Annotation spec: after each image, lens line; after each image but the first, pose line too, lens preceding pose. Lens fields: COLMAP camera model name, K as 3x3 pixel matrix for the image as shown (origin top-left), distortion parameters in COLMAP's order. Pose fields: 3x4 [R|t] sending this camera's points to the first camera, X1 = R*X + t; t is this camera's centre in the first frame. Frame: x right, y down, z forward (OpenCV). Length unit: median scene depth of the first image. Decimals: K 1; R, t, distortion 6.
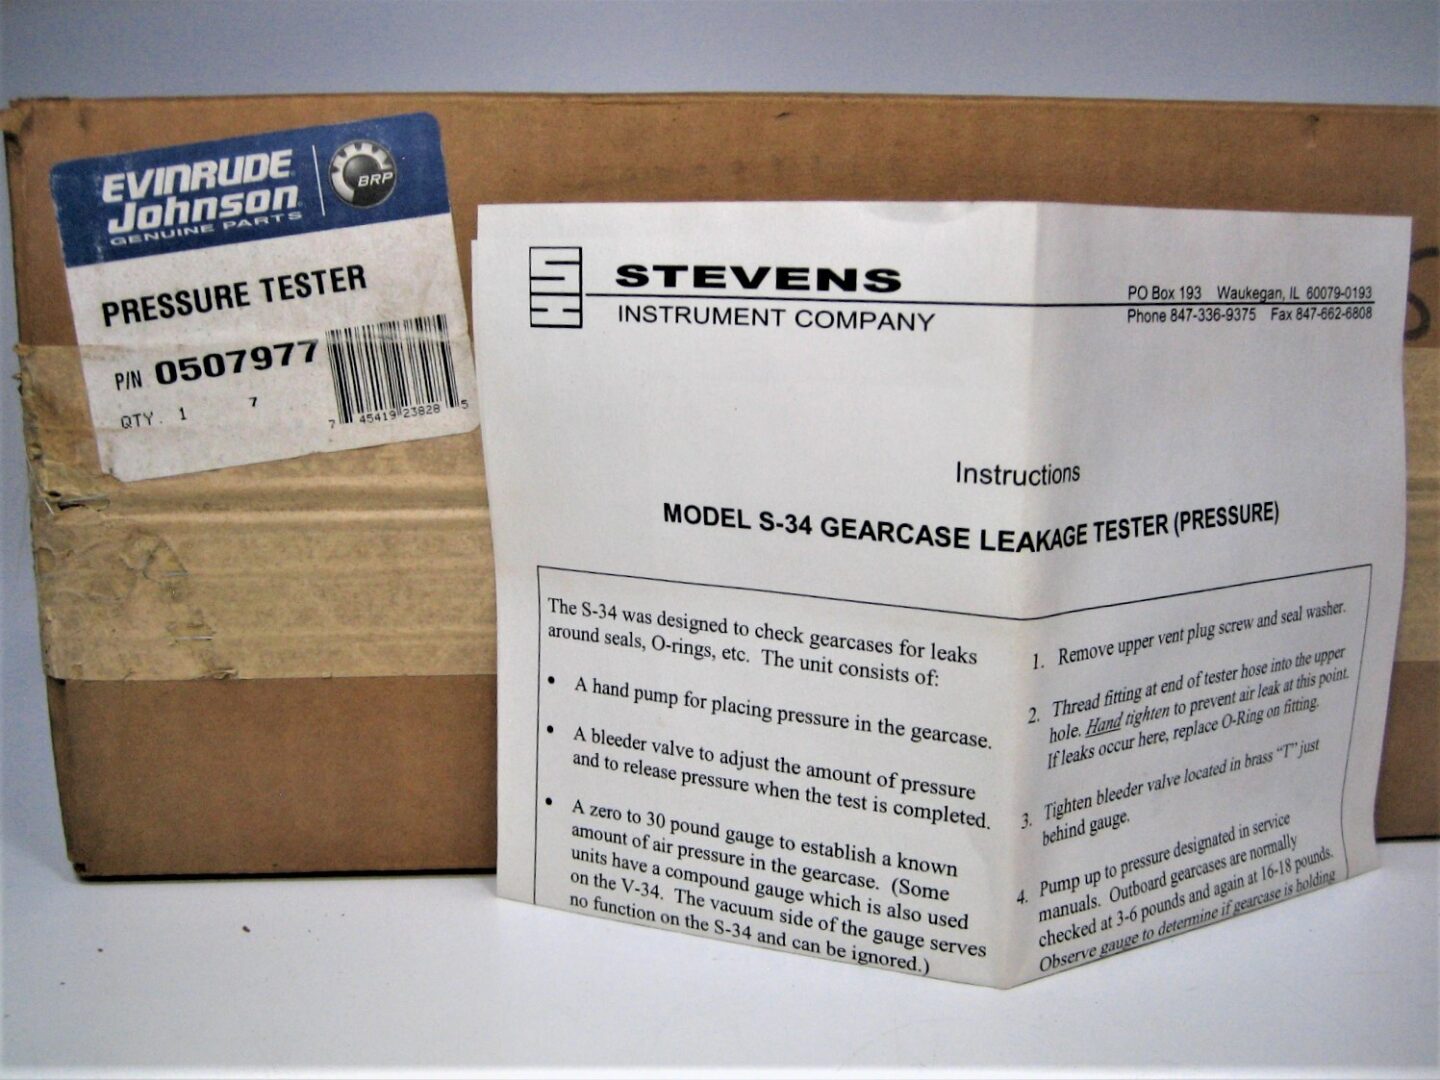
lens RADIAL K [[1554.9, 0, 720.0], [0, 1554.9, 540.0], [0, 0, 1]] dist [-0.176041, 0.453356]
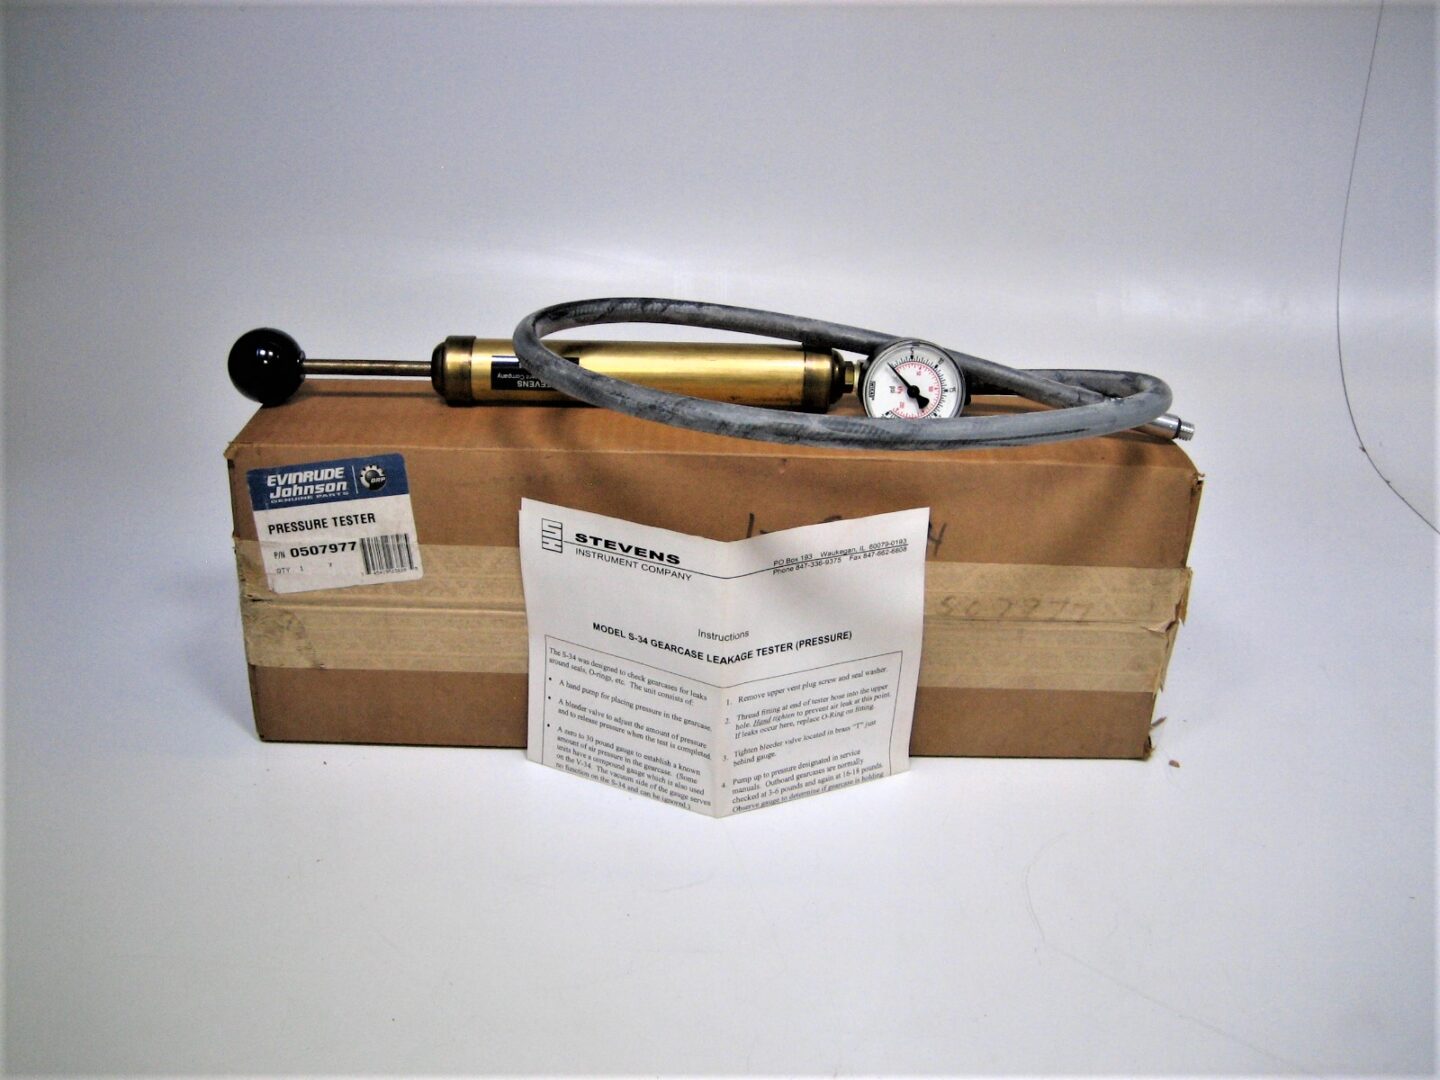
lens RADIAL K [[1554.9, 0, 720.0], [0, 1554.9, 540.0], [0, 0, 1]] dist [-0.176041, 0.453356]
pose [[0.996332, 0.058358, -0.062579, 0.314818], [-0.044246, 0.977346, 0.206973, -0.677964], [0.073240, -0.203445, 0.976343, -1.394461]]
